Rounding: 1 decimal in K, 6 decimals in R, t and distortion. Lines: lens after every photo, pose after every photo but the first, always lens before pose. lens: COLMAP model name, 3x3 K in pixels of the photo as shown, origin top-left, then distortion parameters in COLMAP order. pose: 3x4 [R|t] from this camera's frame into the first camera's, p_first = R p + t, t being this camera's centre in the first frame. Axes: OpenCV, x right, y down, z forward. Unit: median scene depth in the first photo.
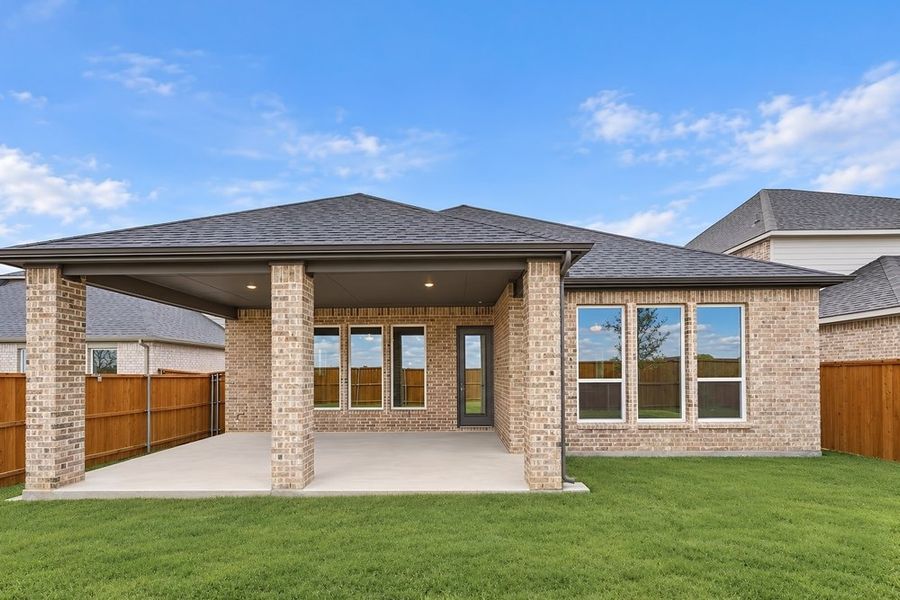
lens RADIAL K [[362.3, 0, 451.3], [0, 362.3, 308.1], [0, 0, 1]] dist [-0.001749, -0.000191]
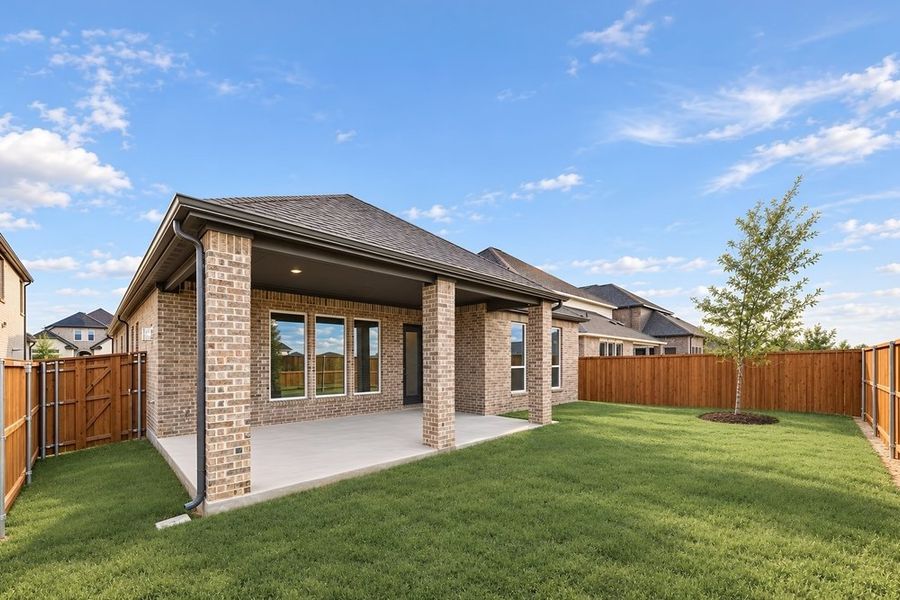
lens RADIAL K [[360.0, 0, 449.5], [0, 360.0, 276.3], [0, 0, 1]] dist [-0.000534, -0.000040]
pose [[0.690369, 0.173124, 0.702438, -0.796871], [-0.132299, 0.984784, -0.112686, 0.008319], [-0.711258, -0.015137, 0.702768, 0.024876]]
